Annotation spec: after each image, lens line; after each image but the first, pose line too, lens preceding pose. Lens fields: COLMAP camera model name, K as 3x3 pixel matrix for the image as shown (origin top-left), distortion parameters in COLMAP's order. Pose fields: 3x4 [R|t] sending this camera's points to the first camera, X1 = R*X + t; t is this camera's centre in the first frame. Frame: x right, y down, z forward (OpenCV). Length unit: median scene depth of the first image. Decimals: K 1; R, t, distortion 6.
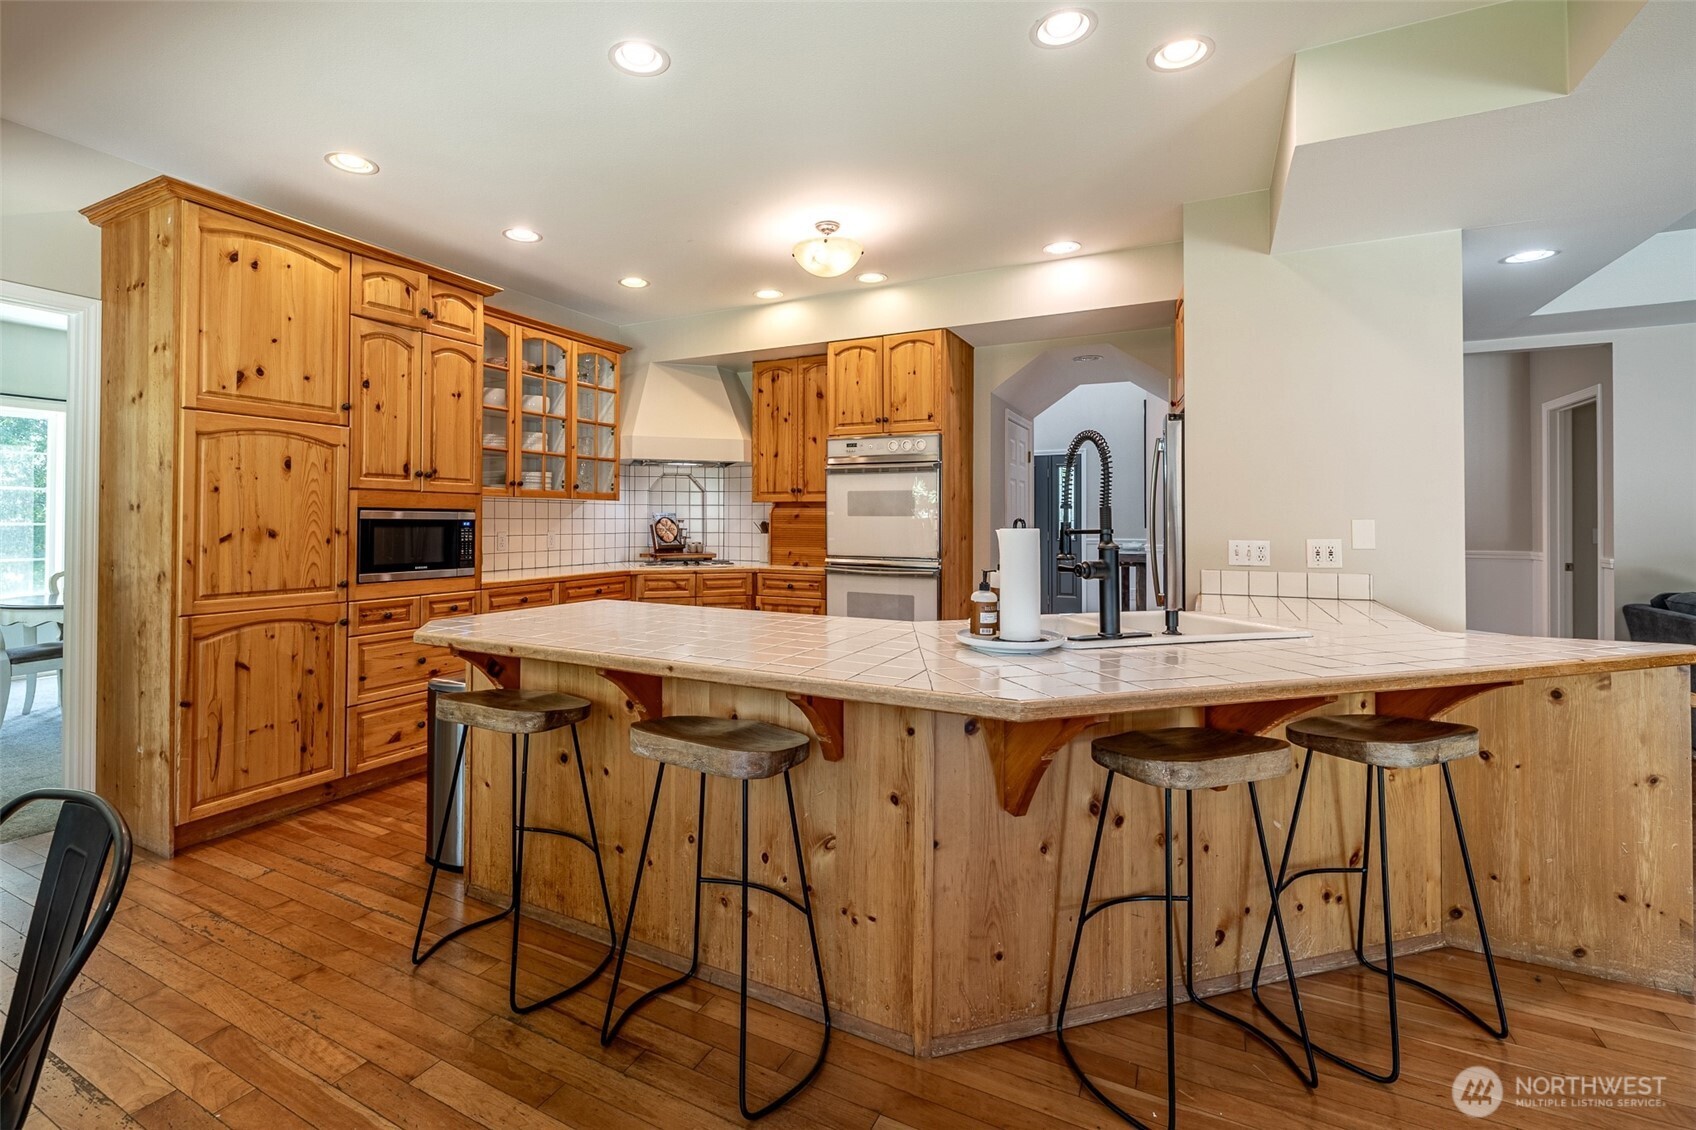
lens RADIAL K [[764.7, 0, 886.8], [0, 764.7, 535.6], [0, 0, 1]] dist [-0.007869, 0.002146]
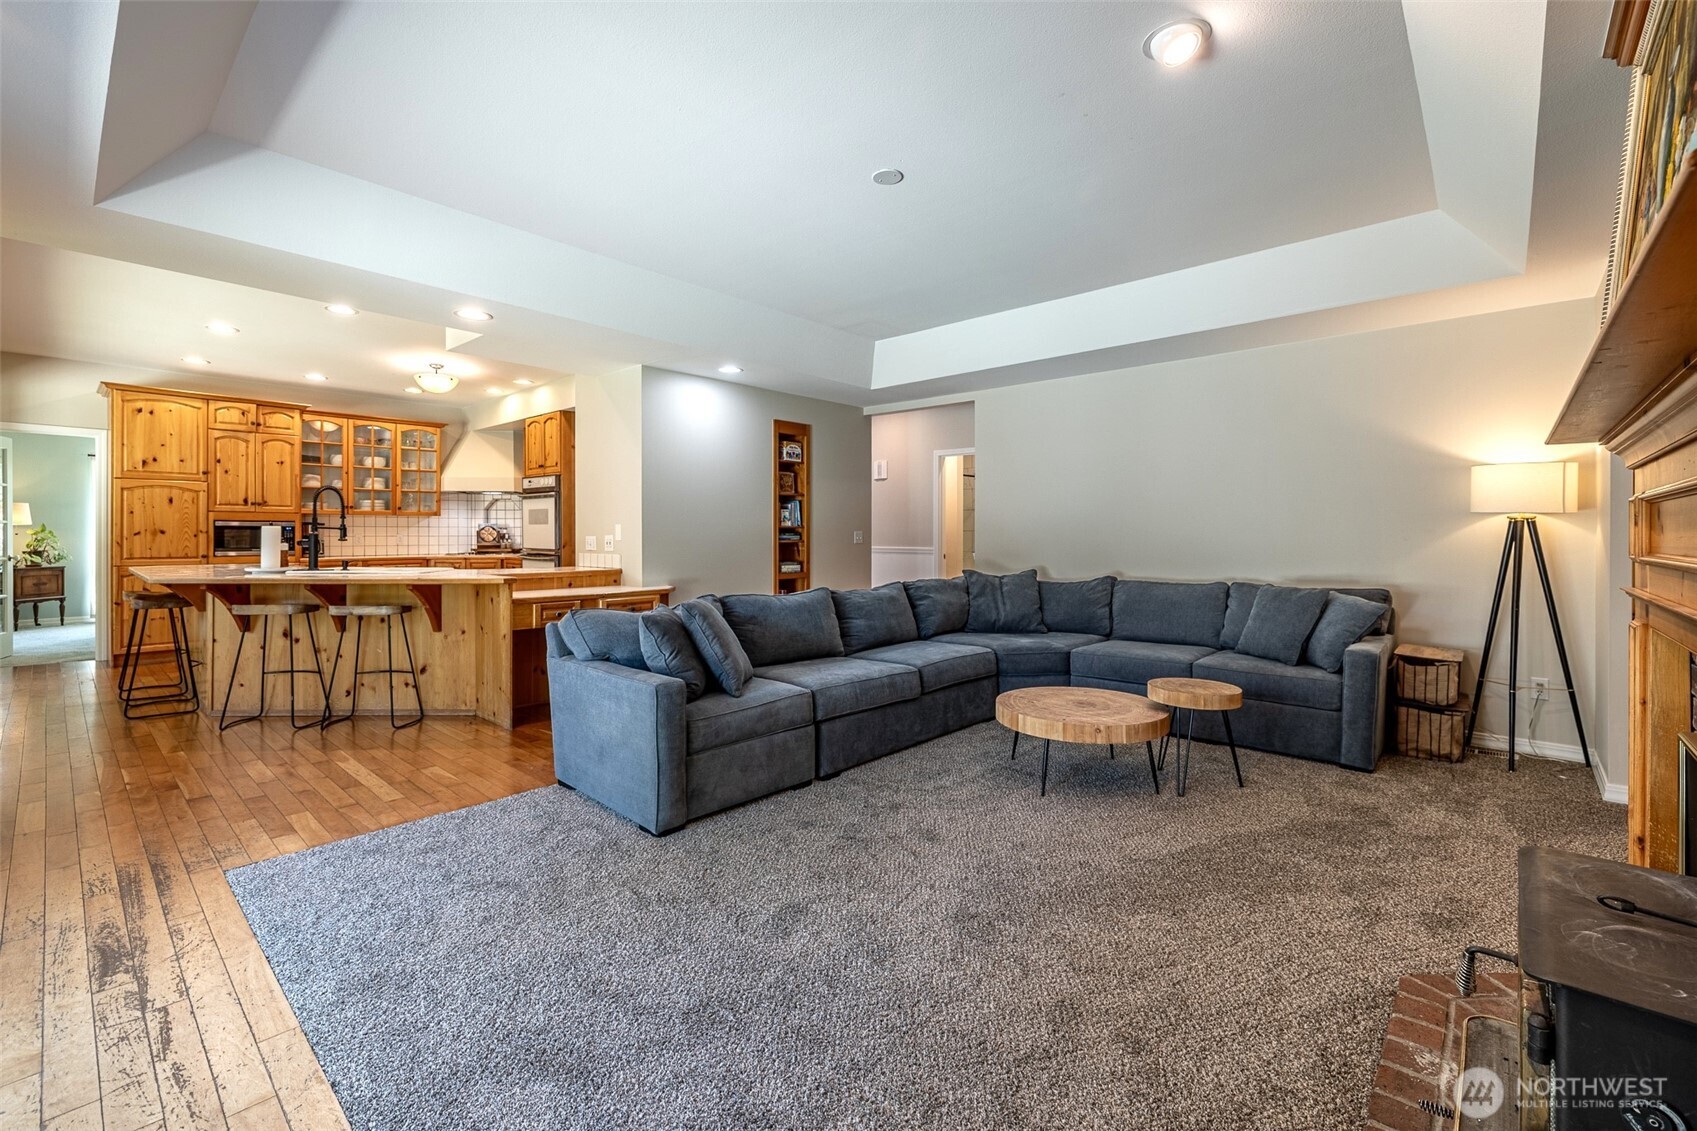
lens RADIAL K [[765.1, 0, 915.9], [0, 765.1, 544.4], [0, 0, 1]] dist [-0.007869, 0.002146]
pose [[0.968138, 0.003595, -0.250390, 1.646152], [-0.005509, 0.999961, -0.006945, 0.032815], [0.250356, 0.008103, 0.968120, -0.524059]]
